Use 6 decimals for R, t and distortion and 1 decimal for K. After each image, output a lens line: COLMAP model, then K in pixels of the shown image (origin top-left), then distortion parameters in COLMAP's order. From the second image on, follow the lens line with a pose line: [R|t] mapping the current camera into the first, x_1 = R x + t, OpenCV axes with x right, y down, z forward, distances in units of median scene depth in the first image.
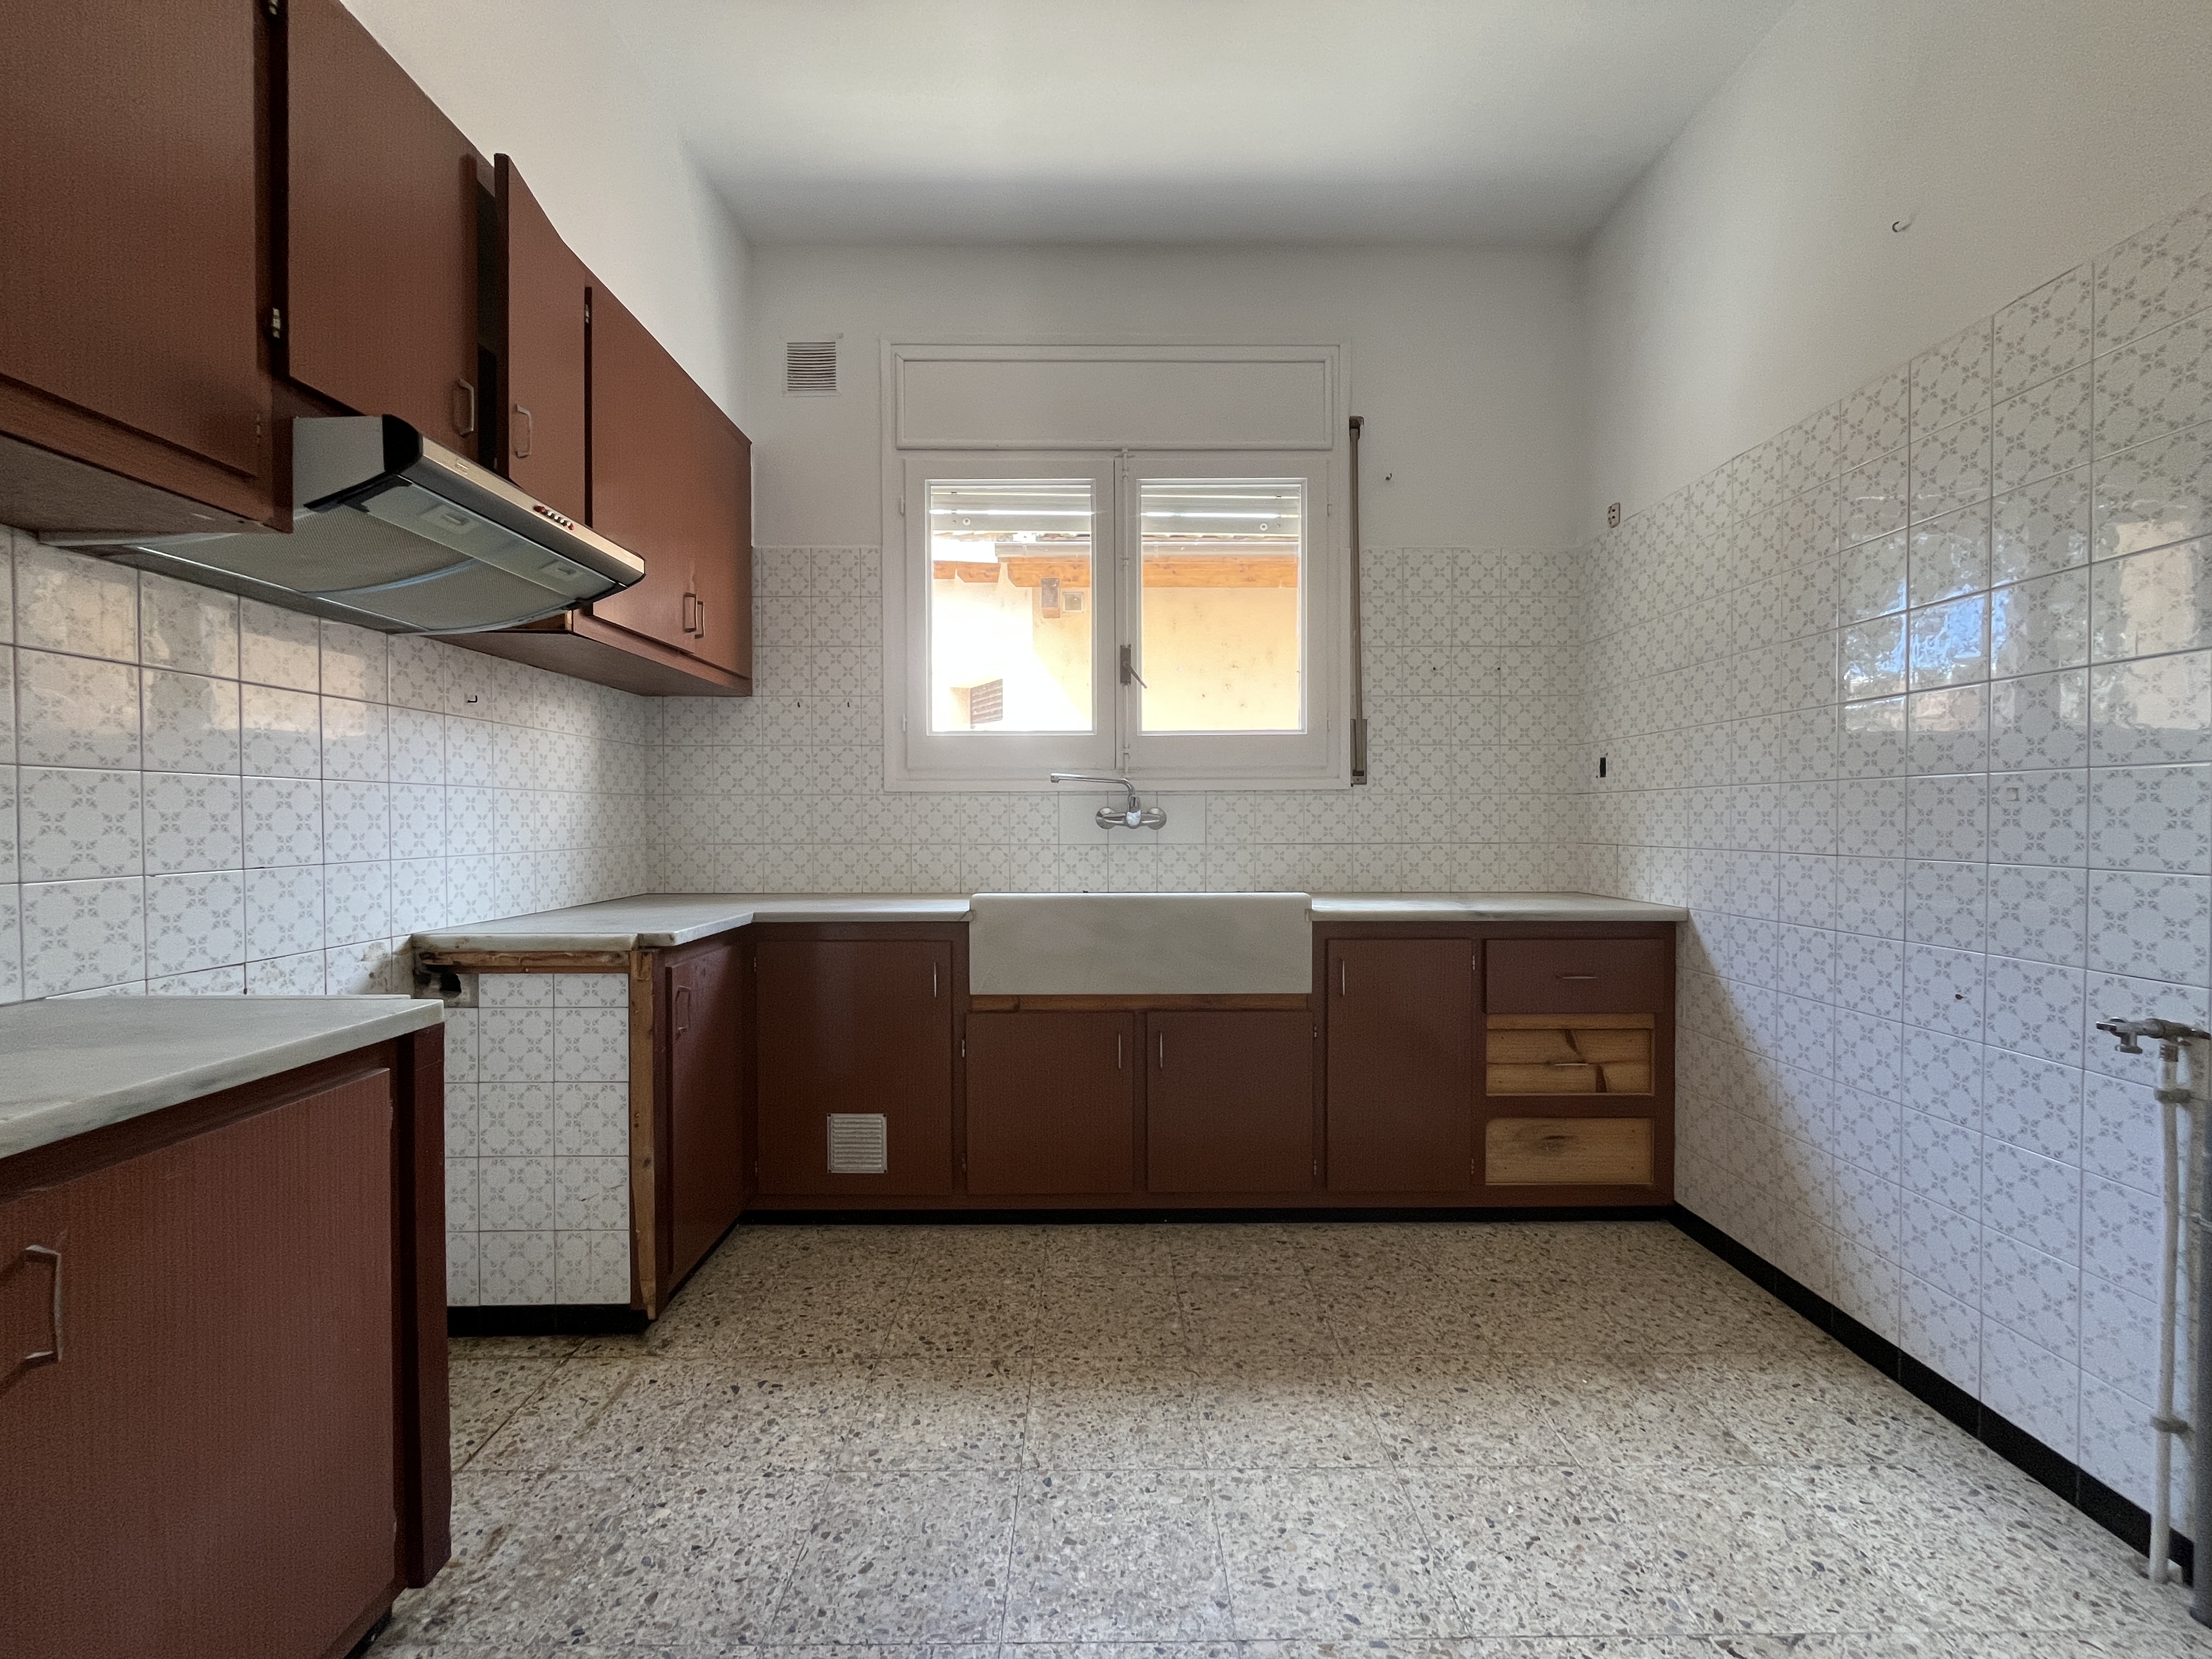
lens RADIAL K [[891.3, 0, 1096.6], [0, 891.3, 832.5], [0, 0, 1]] dist [-0.002208, -0.000594]
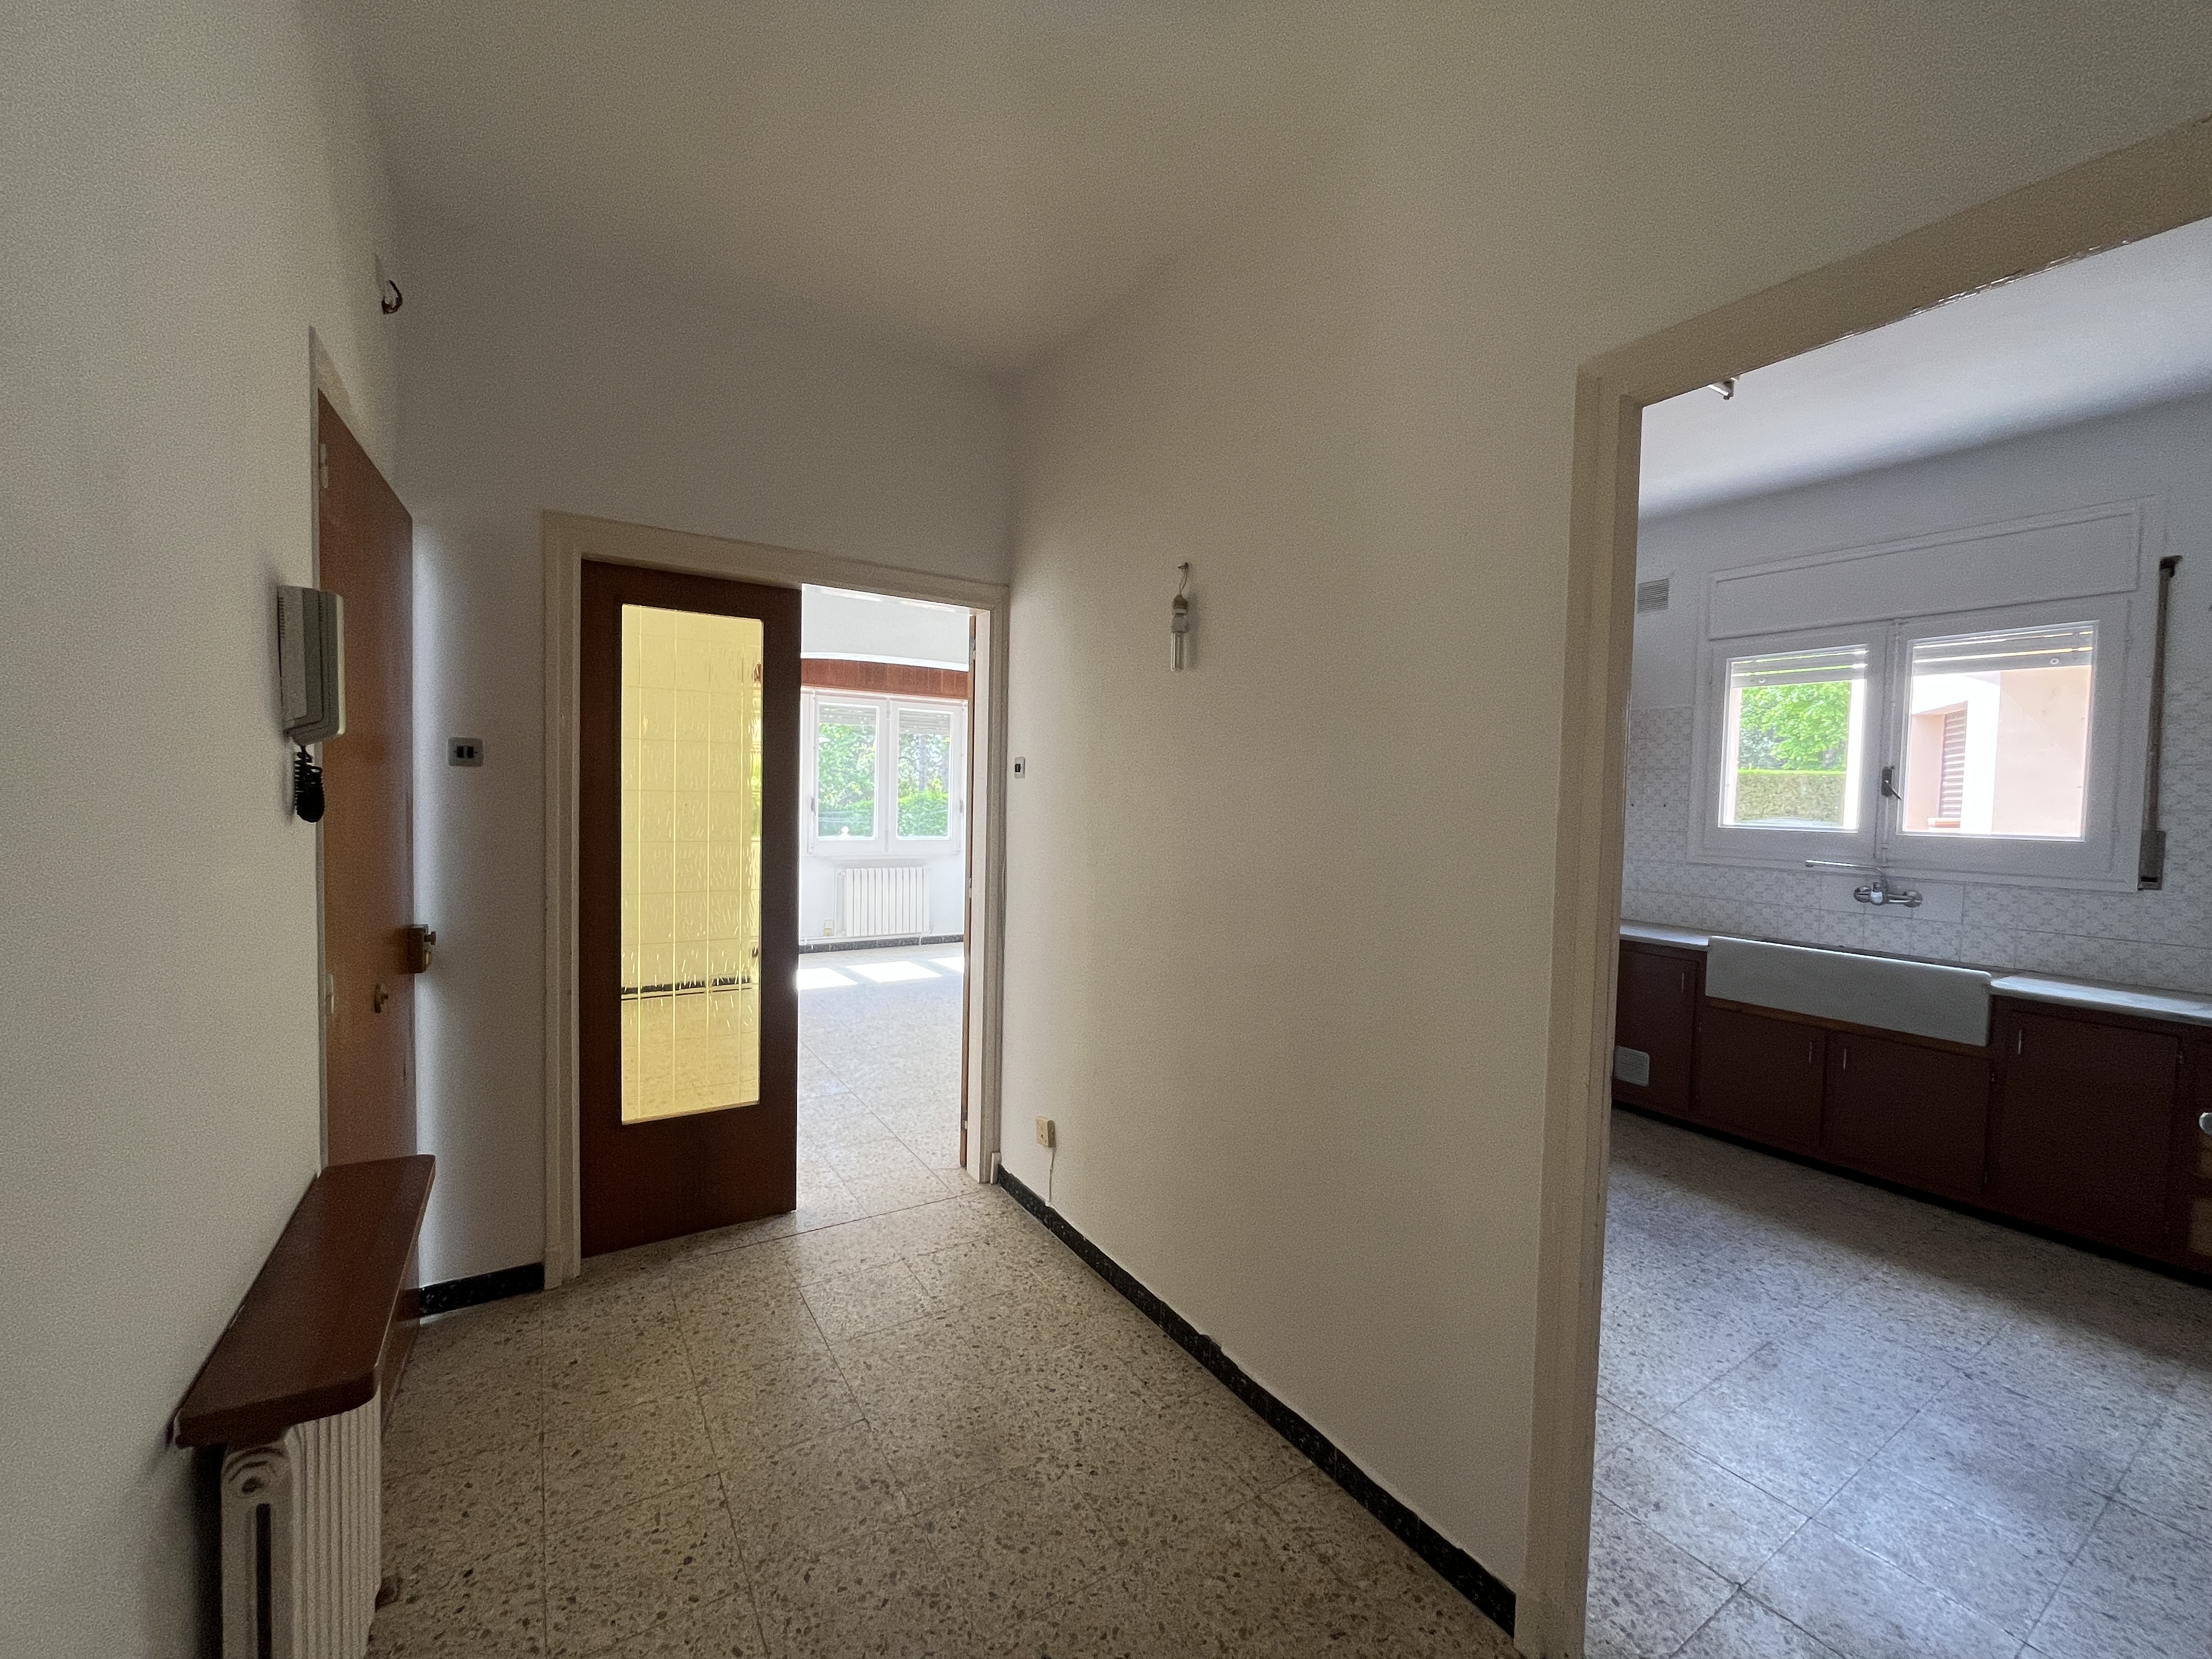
lens RADIAL K [[891.3, 0, 1100.0], [0, 891.3, 832.2], [0, 0, 1]] dist [-0.002208, -0.000594]
pose [[0.528610, 0.051602, -0.847295, 0.636232], [-0.039361, 0.998567, 0.036259, -0.135126], [0.847952, 0.014183, 0.529884, -0.824849]]
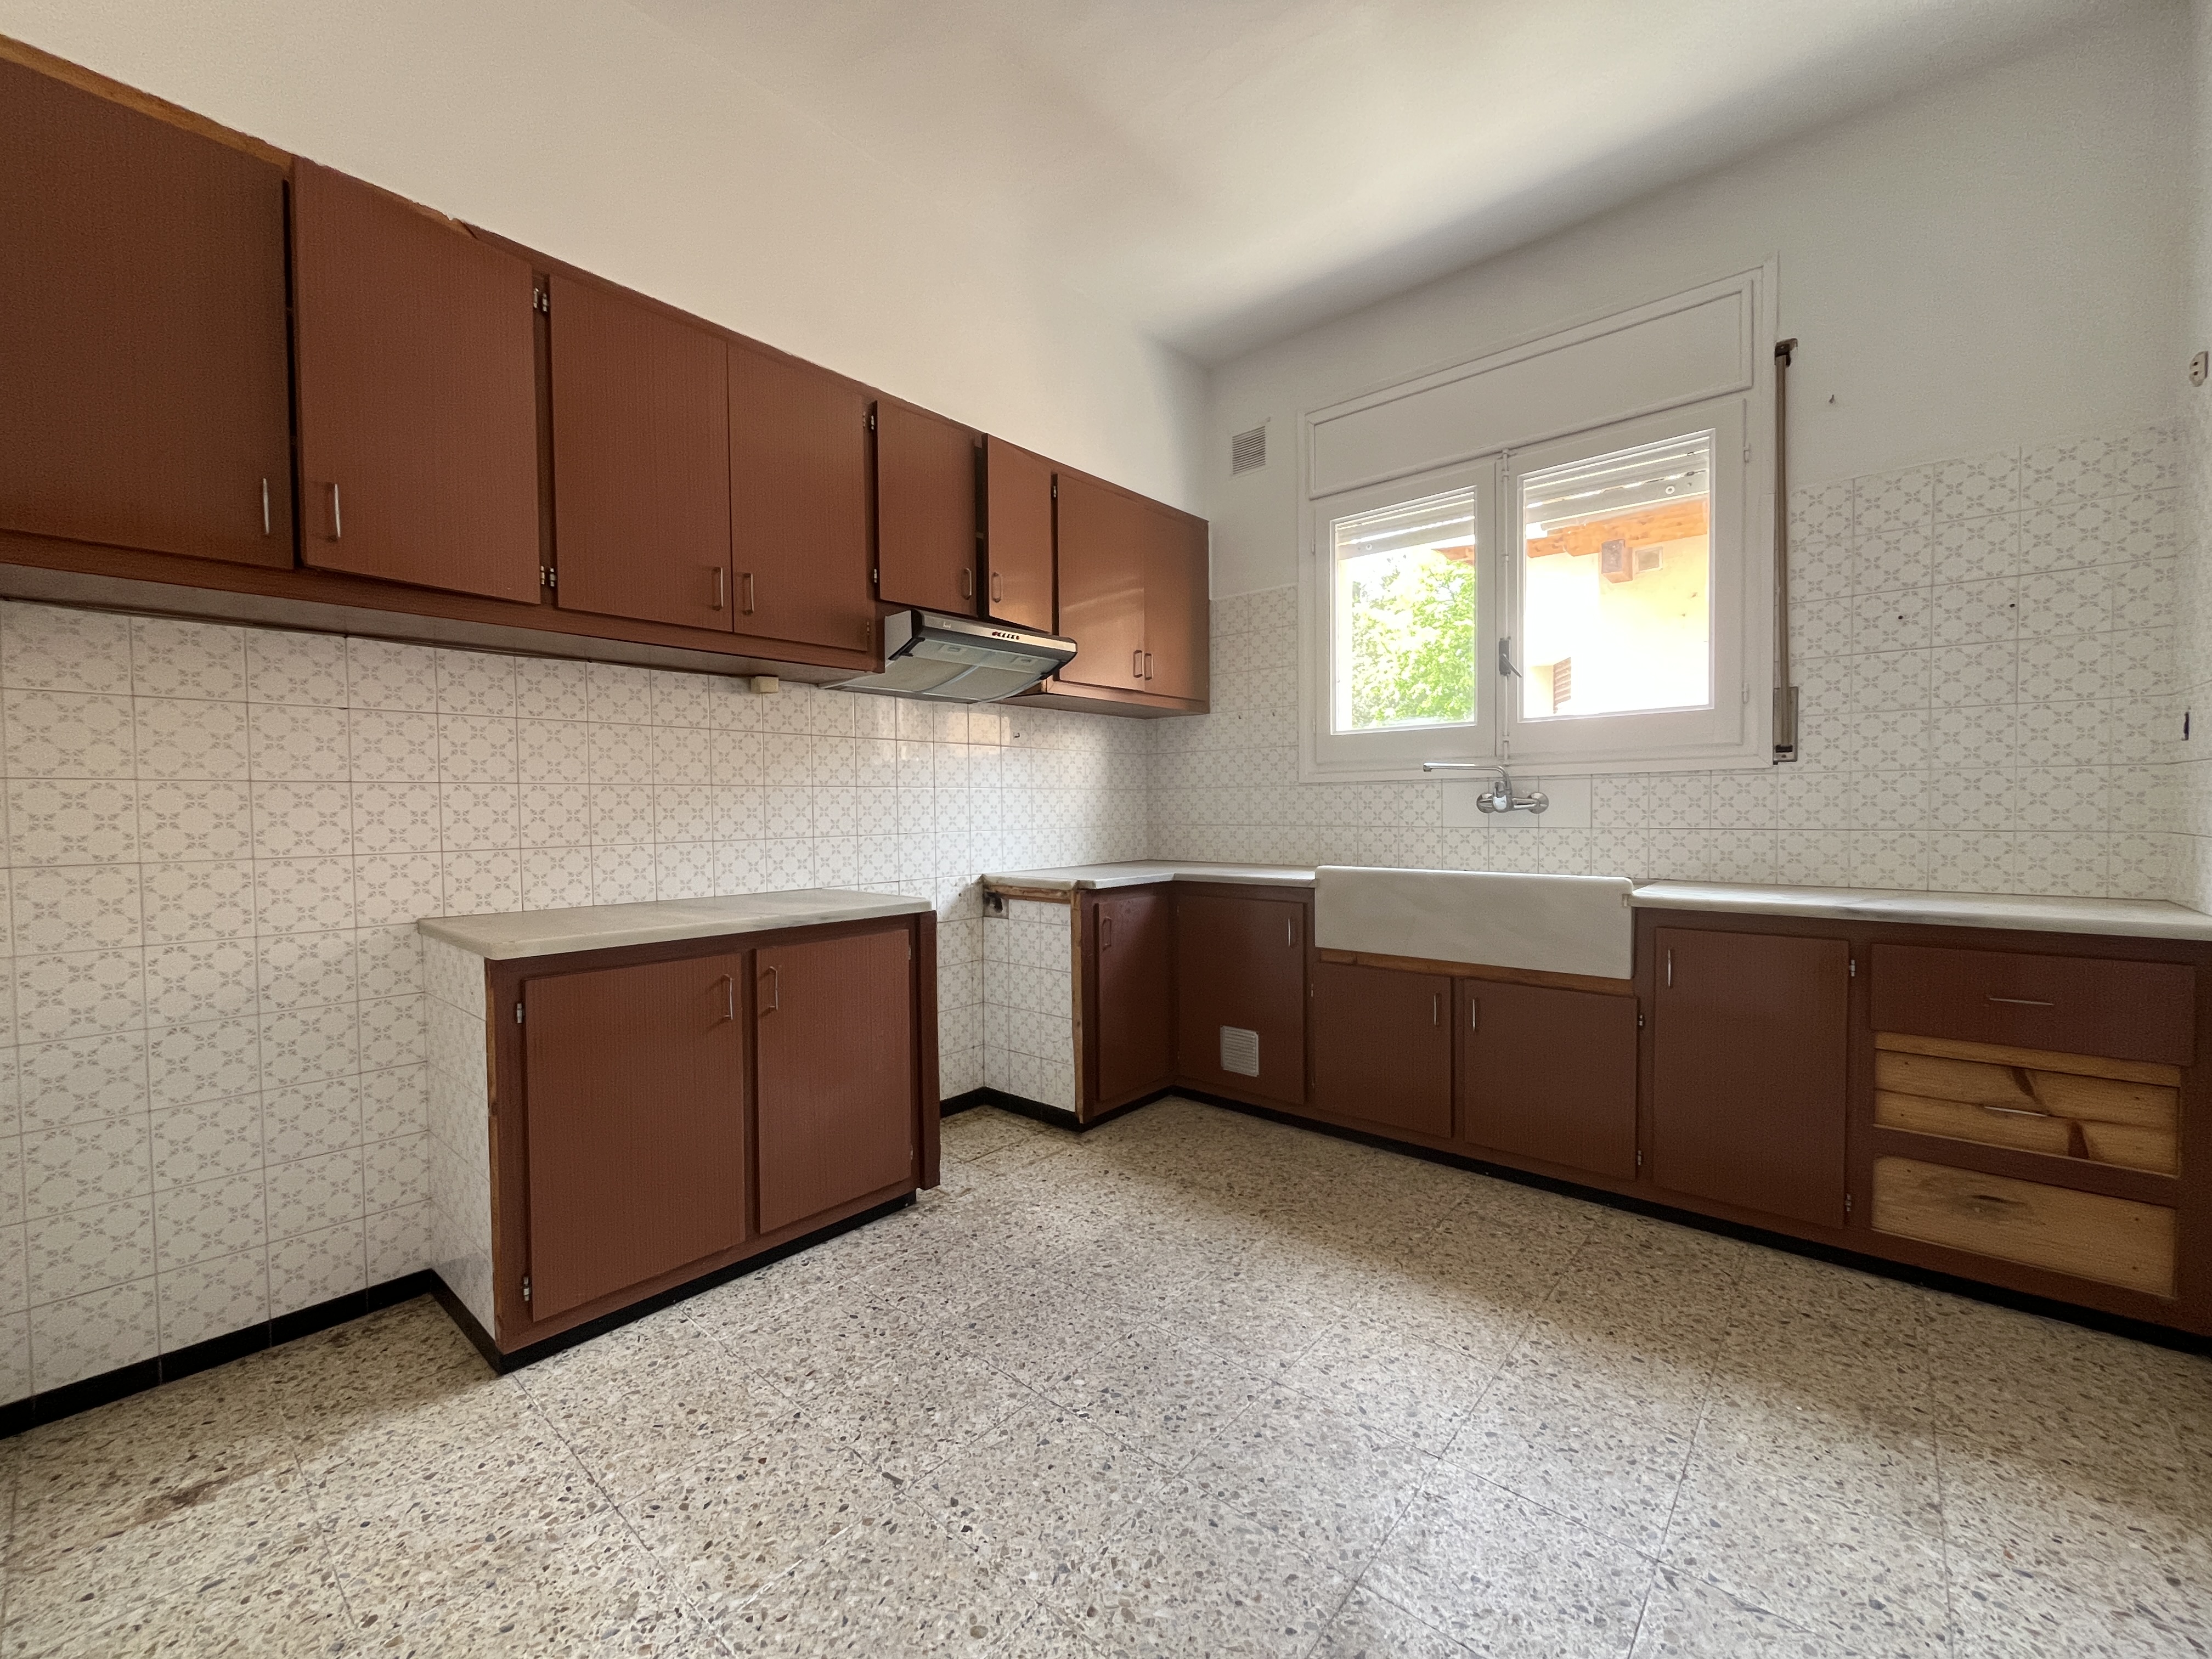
lens RADIAL K [[891.3, 0, 1101.6], [0, 891.3, 833.8], [0, 0, 1]] dist [-0.002208, -0.000594]
pose [[0.750614, 0.014201, -0.660589, 0.438386], [-0.001486, 0.999803, 0.019804, 0.000298], [0.660739, -0.013884, 0.750487, -0.122067]]
